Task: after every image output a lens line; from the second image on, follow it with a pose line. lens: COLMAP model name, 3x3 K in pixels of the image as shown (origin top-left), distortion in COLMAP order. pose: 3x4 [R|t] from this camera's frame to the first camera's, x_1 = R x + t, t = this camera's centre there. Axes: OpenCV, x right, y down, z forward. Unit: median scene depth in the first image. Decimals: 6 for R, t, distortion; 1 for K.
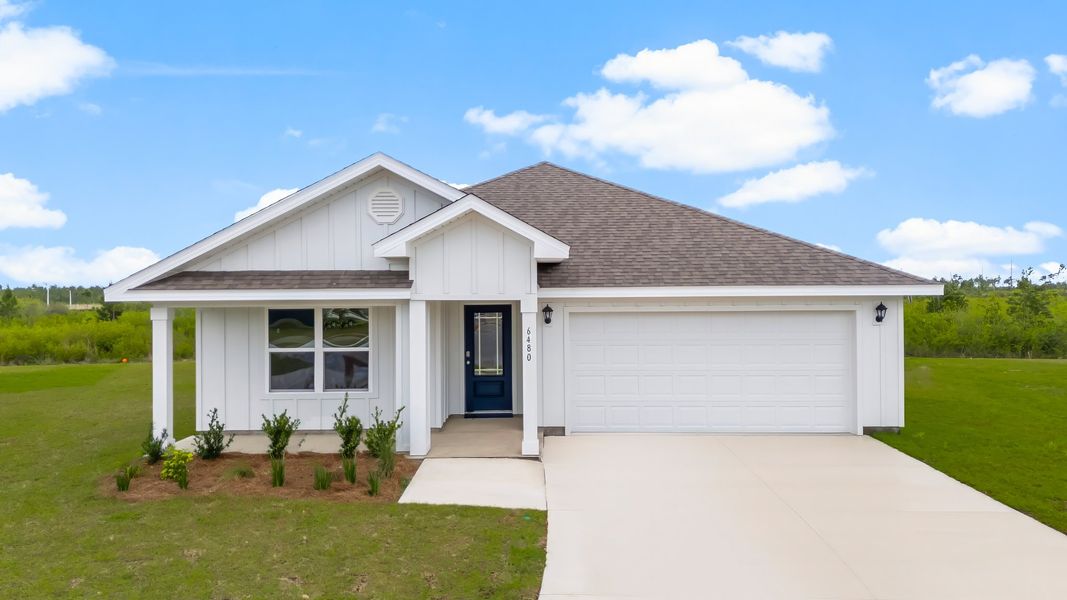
lens RADIAL K [[781.3, 0, 533.5], [0, 781.3, 300.0], [0, 0, 1]] dist [0.036078, 0.003757]
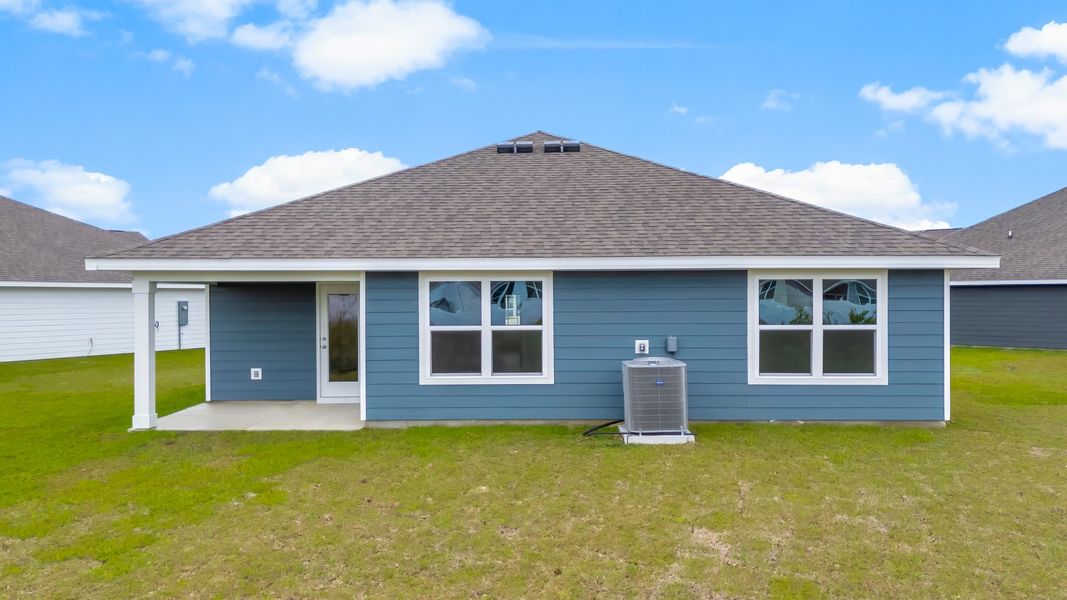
lens RADIAL K [[781.3, 0, 533.5], [0, 781.3, 300.0], [0, 0, 1]] dist [0.036078, 0.003757]
pose [[0.999538, 0.003441, 0.030208, -0.508407], [-0.004428, 0.999455, 0.032698, -0.012319], [-0.030079, -0.032817, 0.999009, 0.046023]]
